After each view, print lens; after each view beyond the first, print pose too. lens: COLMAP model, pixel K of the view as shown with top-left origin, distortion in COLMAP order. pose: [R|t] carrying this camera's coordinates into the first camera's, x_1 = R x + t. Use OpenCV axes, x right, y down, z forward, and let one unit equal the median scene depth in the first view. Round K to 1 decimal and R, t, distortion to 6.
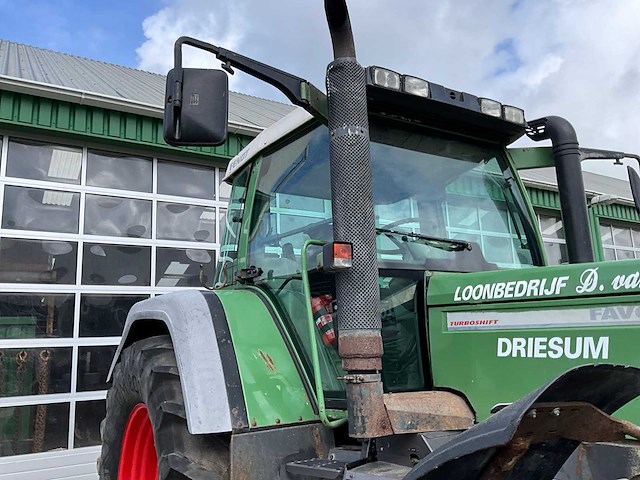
lens RADIAL K [[525.4, 0, 320.0], [0, 525.4, 240.0], [0, 0, 1]] dist [0.104355, -0.201862]
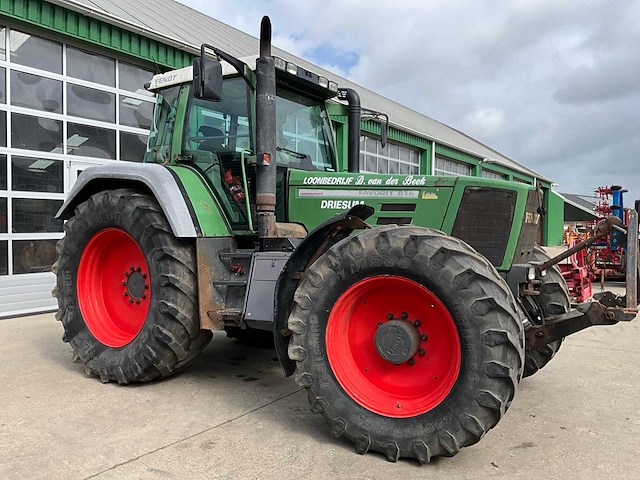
lens RADIAL K [[525.4, 0, 320.0], [0, 525.4, 240.0], [0, 0, 1]] dist [0.104355, -0.201862]
pose [[0.903862, 0.036944, 0.426225, -0.598211], [-0.131692, 0.971917, 0.195024, -0.090998], [-0.407051, -0.232405, 0.883344, -0.996643]]
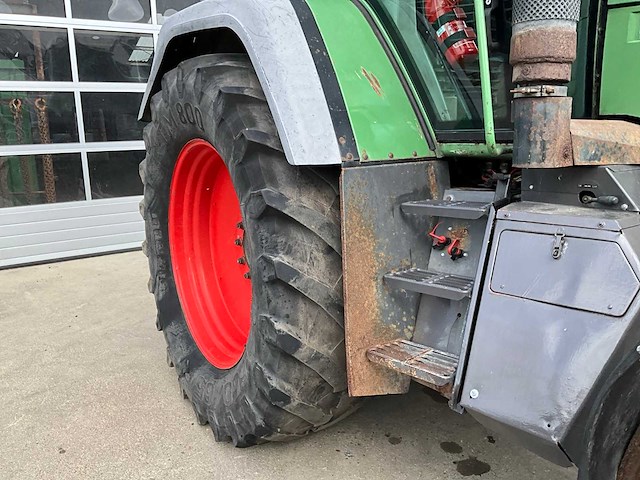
lens RADIAL K [[525.4, 0, 320.0], [0, 525.4, 240.0], [0, 0, 1]] dist [0.104355, -0.201862]
pose [[0.999302, 0.018768, 0.032292, -0.219185], [-0.030390, 0.911194, 0.410855, 0.136786], [-0.021714, -0.411550, 0.911128, 0.224723]]
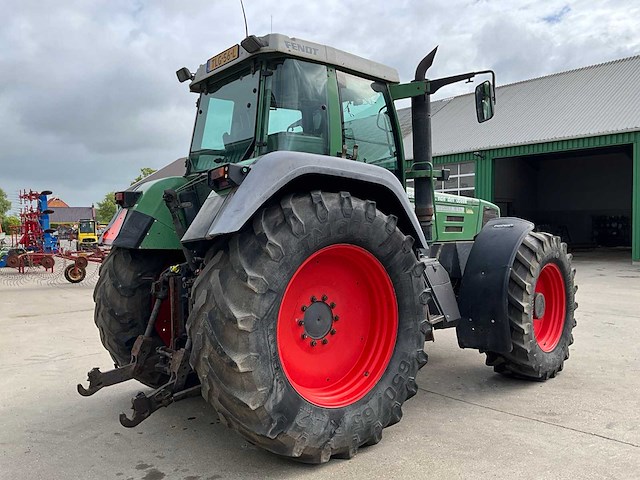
lens RADIAL K [[525.4, 0, 320.0], [0, 525.4, 240.0], [0, 0, 1]] dist [0.104355, -0.201862]
pose [[-0.151297, 0.014092, 0.988388, -2.013139], [-0.192129, 0.980410, -0.043388, 0.473187], [-0.969637, -0.196462, -0.145625, 1.611043]]
